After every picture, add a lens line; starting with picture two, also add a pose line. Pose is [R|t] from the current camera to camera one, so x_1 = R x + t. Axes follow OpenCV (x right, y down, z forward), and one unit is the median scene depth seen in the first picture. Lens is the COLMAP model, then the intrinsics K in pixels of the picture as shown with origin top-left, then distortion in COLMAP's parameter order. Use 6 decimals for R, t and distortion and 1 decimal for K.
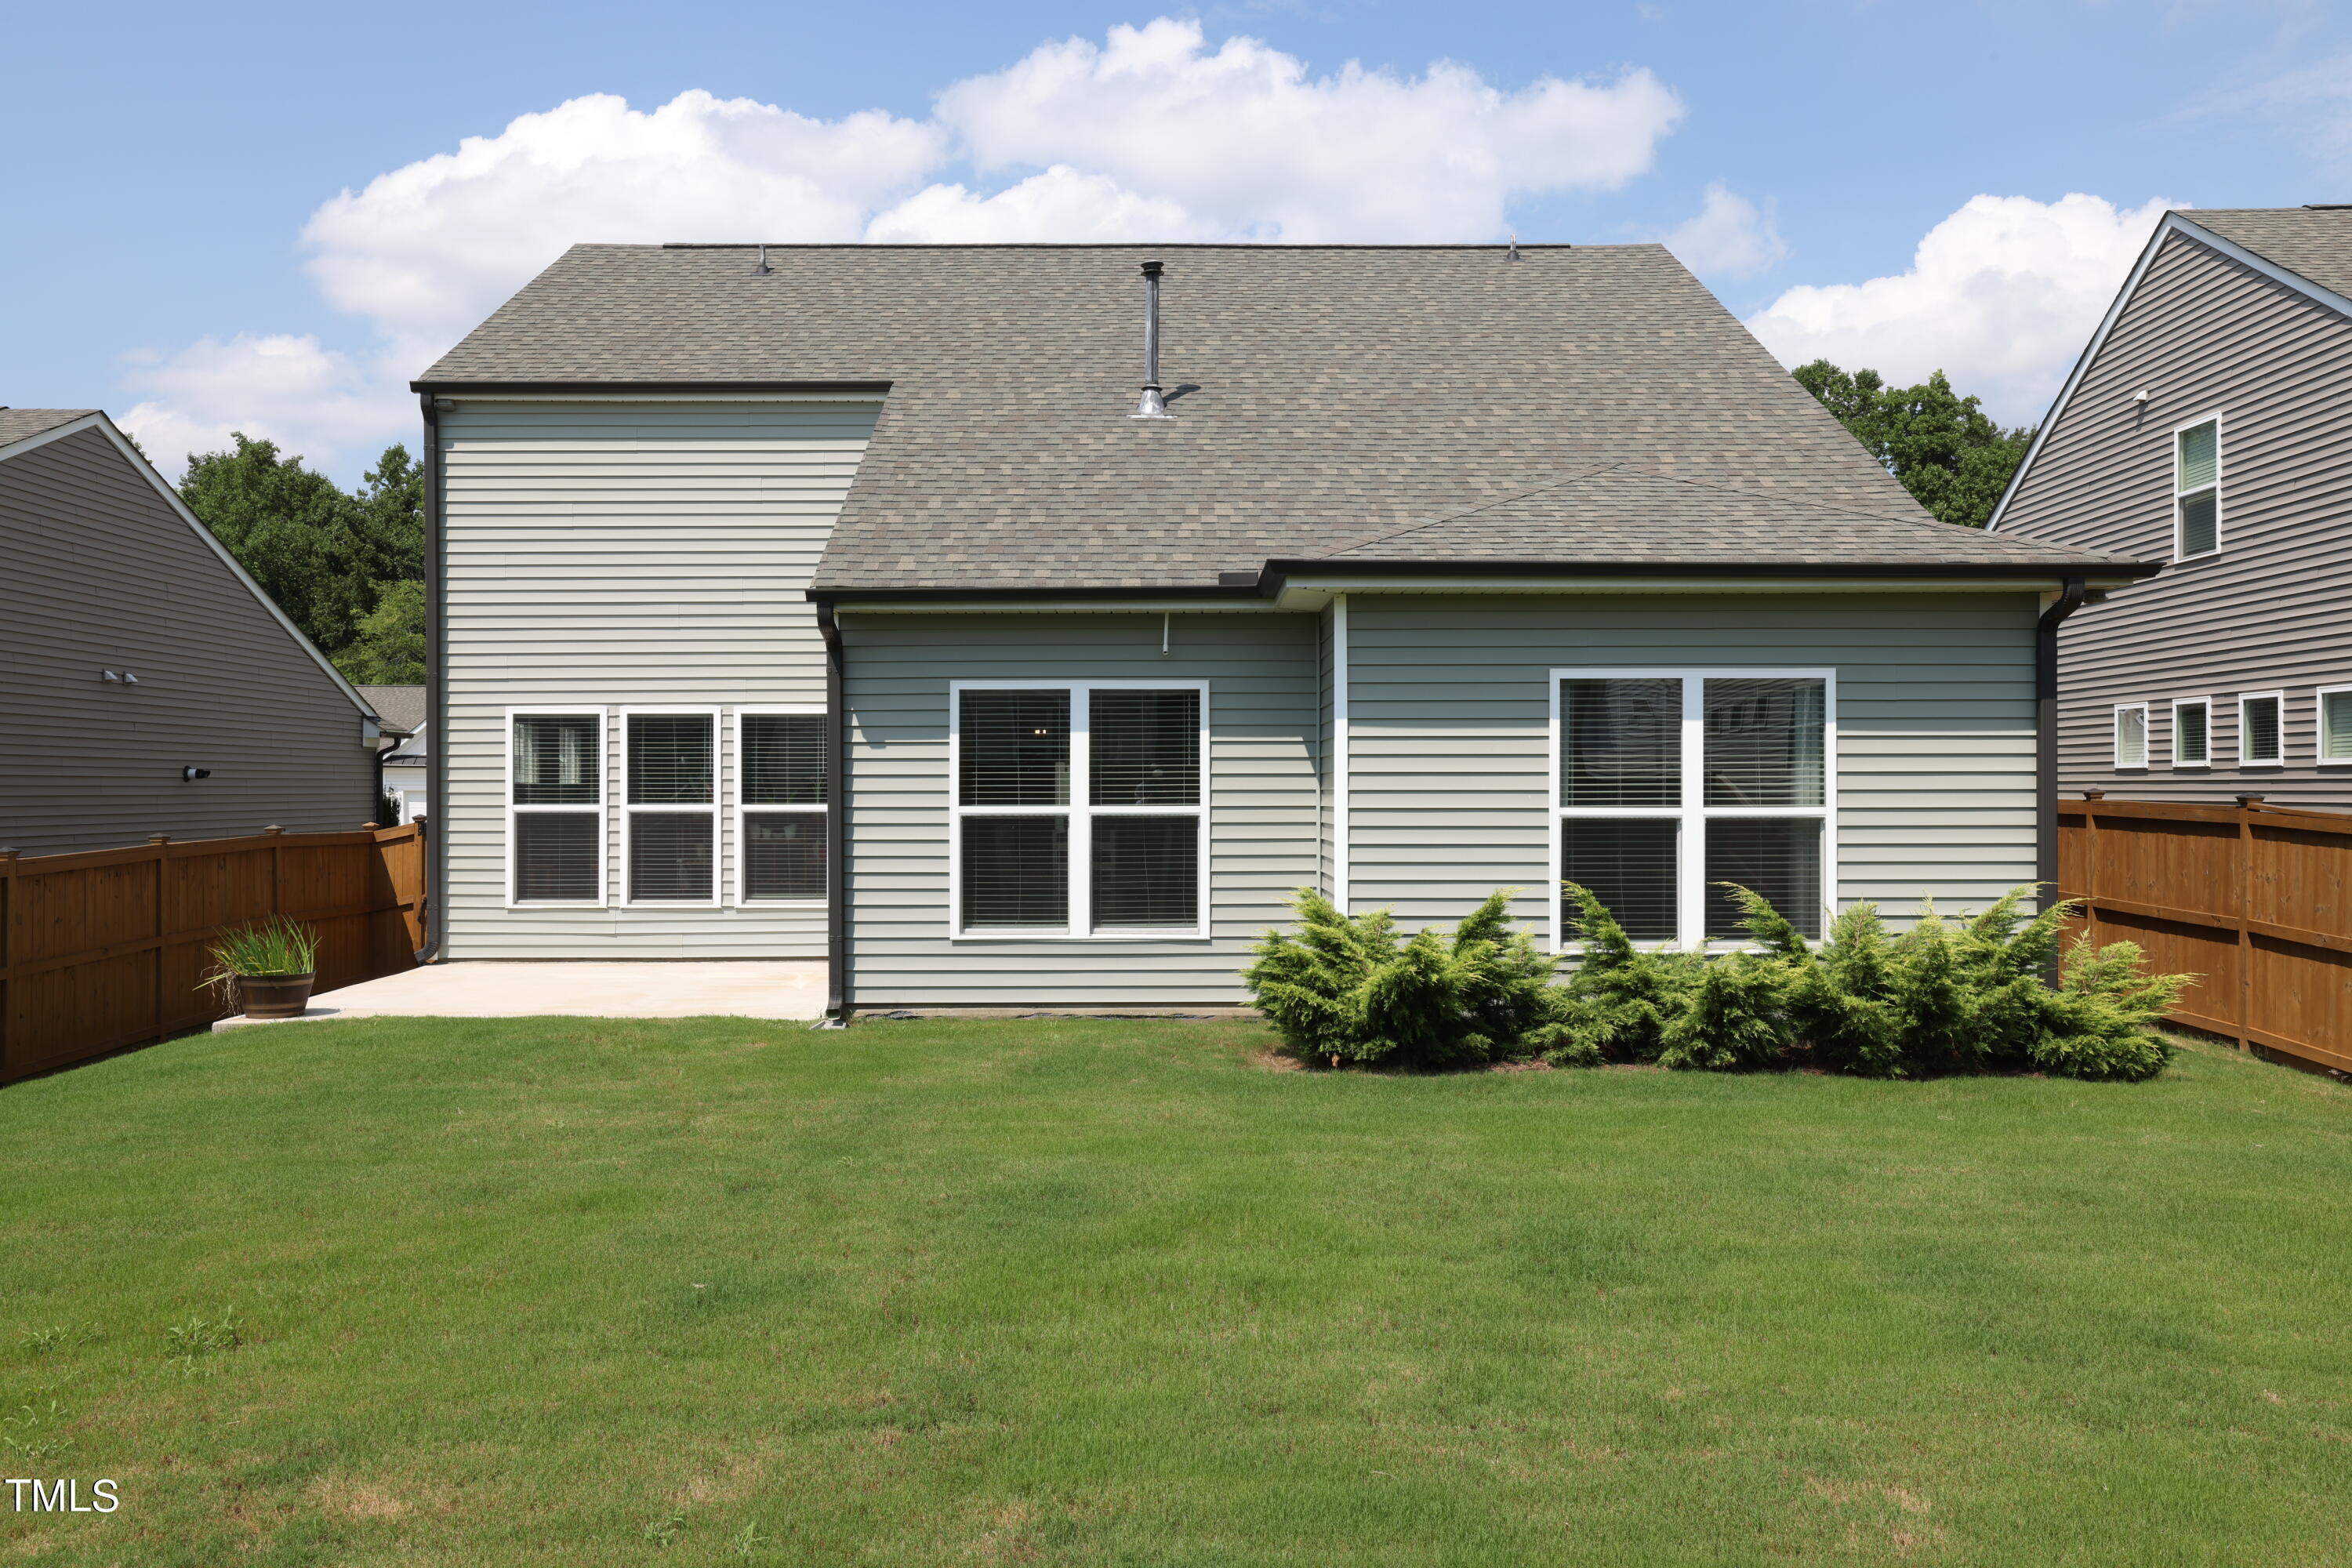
lens RADIAL K [[1886.5, 0, 1176.0], [0, 1886.5, 784.0], [0, 0, 1]] dist [0.008531, 0.015388]
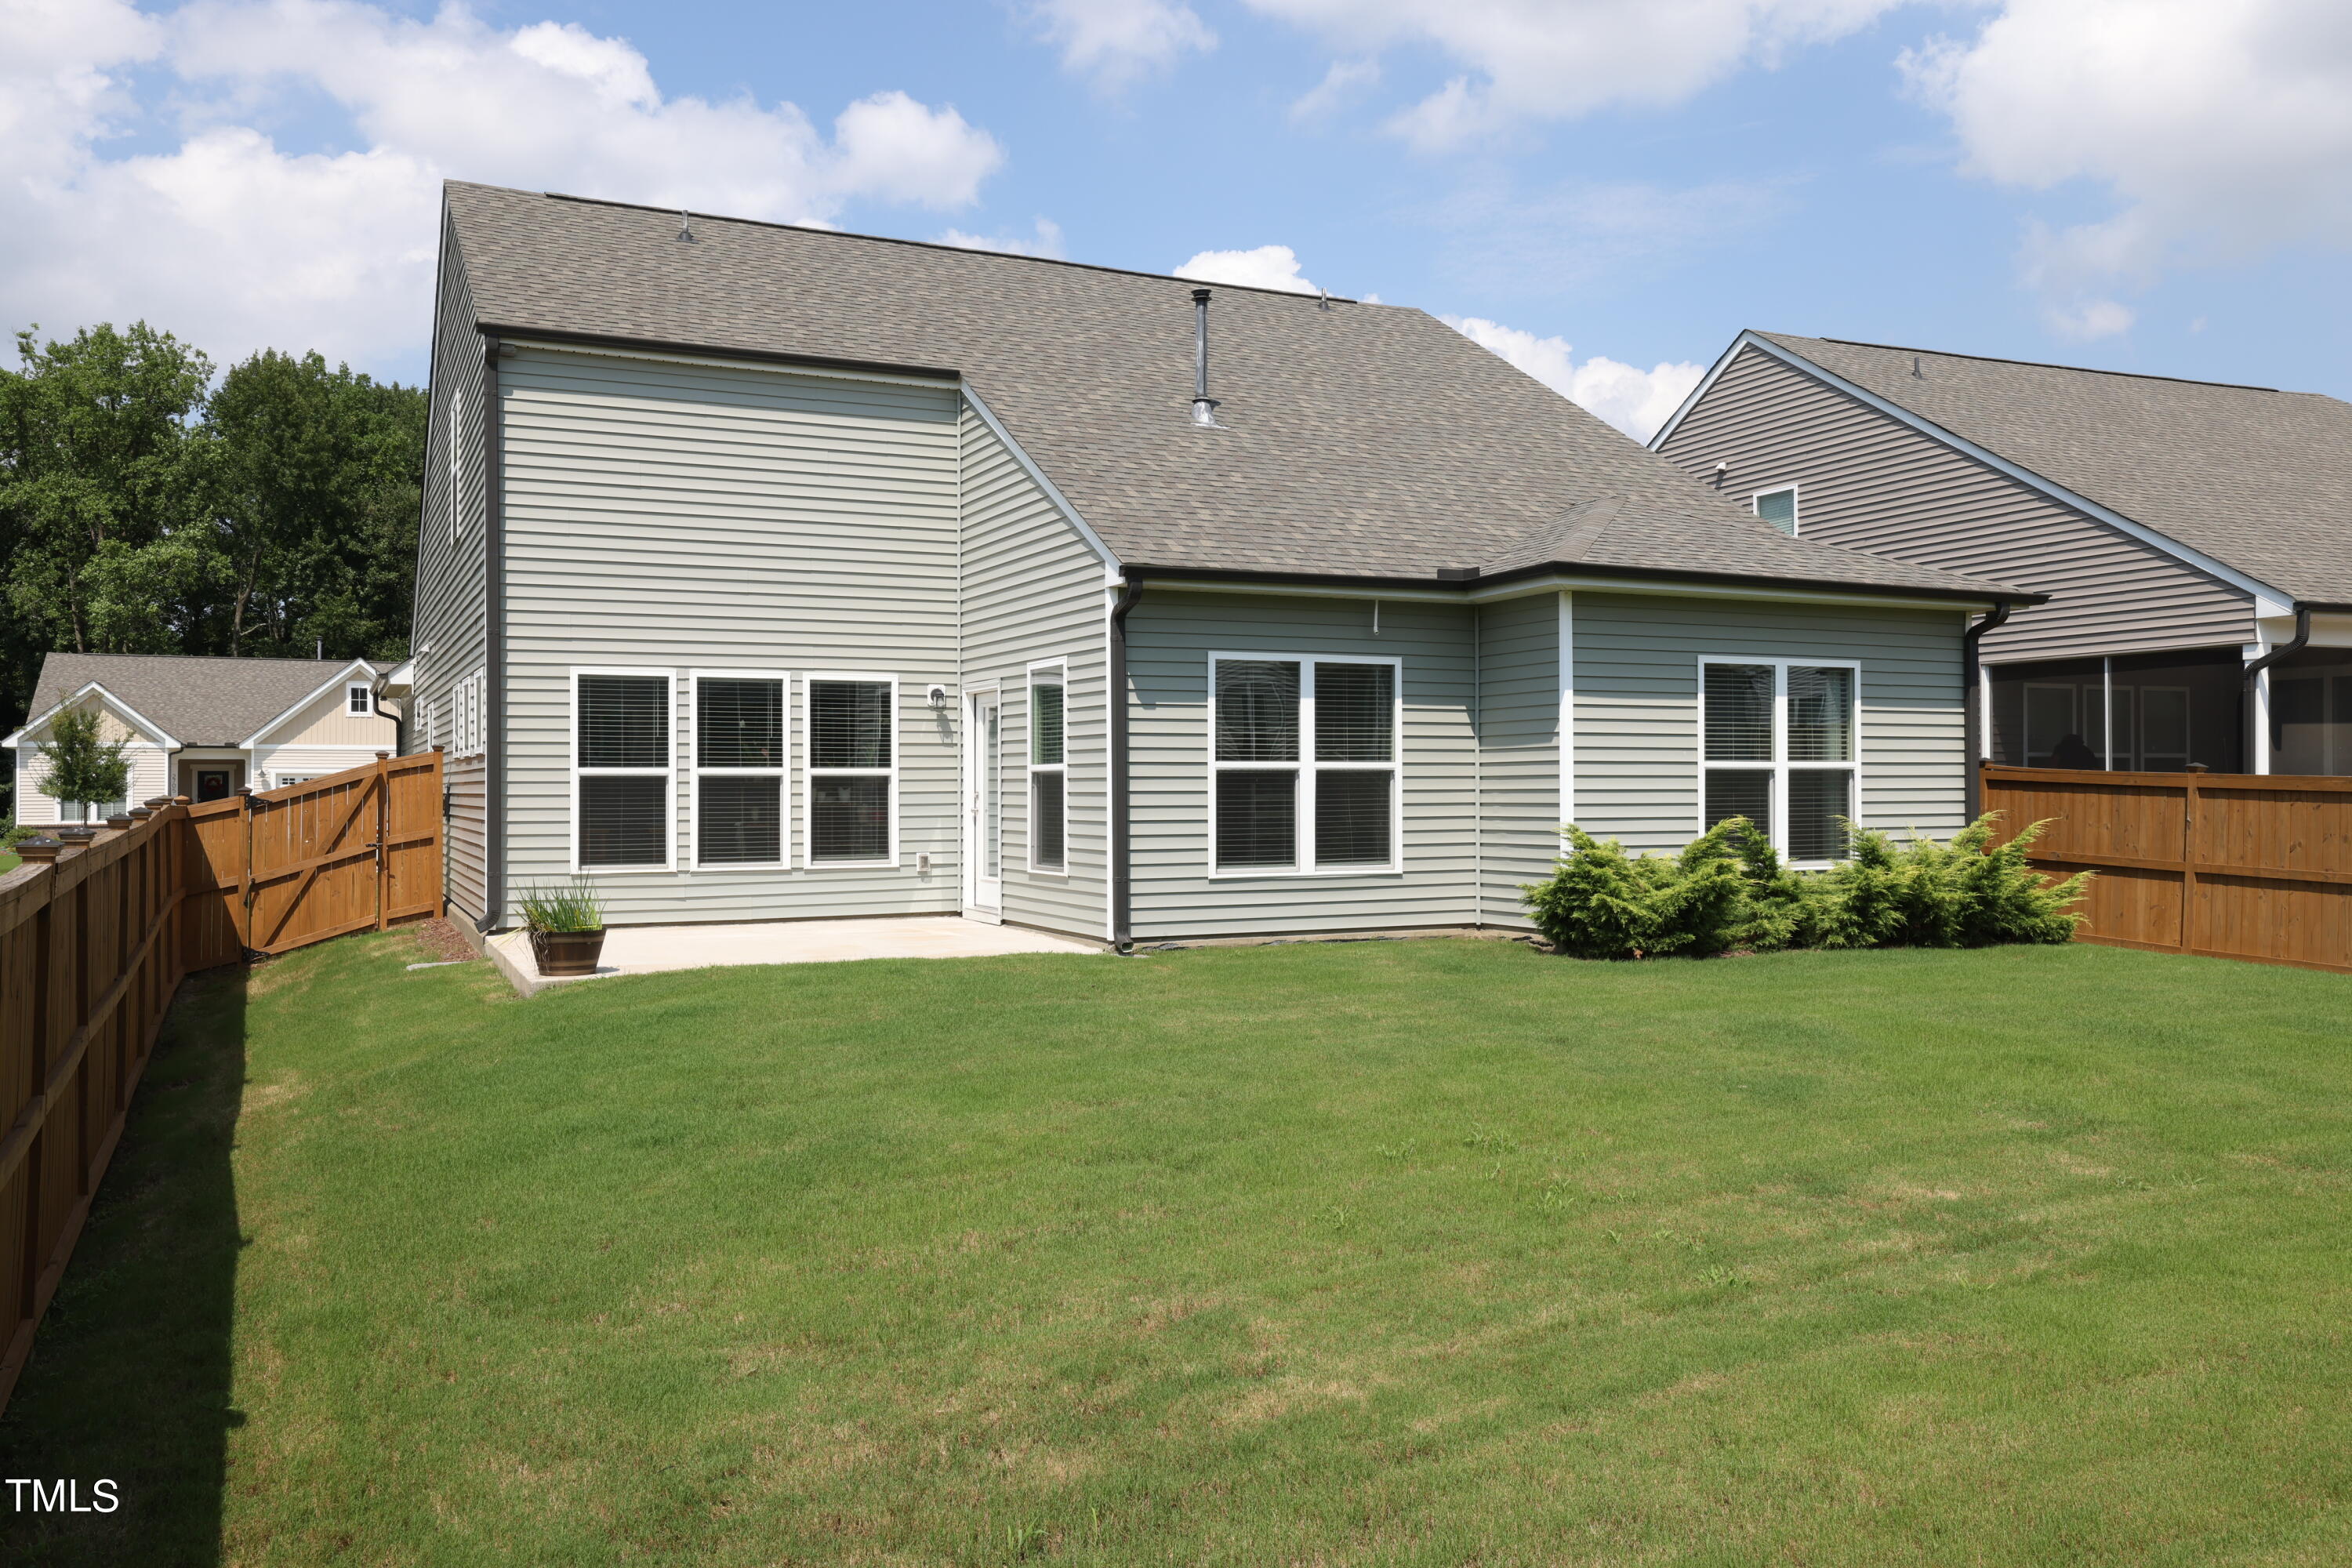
lens RADIAL K [[1910.2, 0, 1176.0], [0, 1910.2, 784.0], [0, 0, 1]] dist [-0.002160, 0.000221]
pose [[0.893998, -0.000016, 0.448072, -0.717936], [0.001470, 0.999995, -0.002897, 0.031552], [-0.448069, 0.003249, 0.893993, -0.022671]]
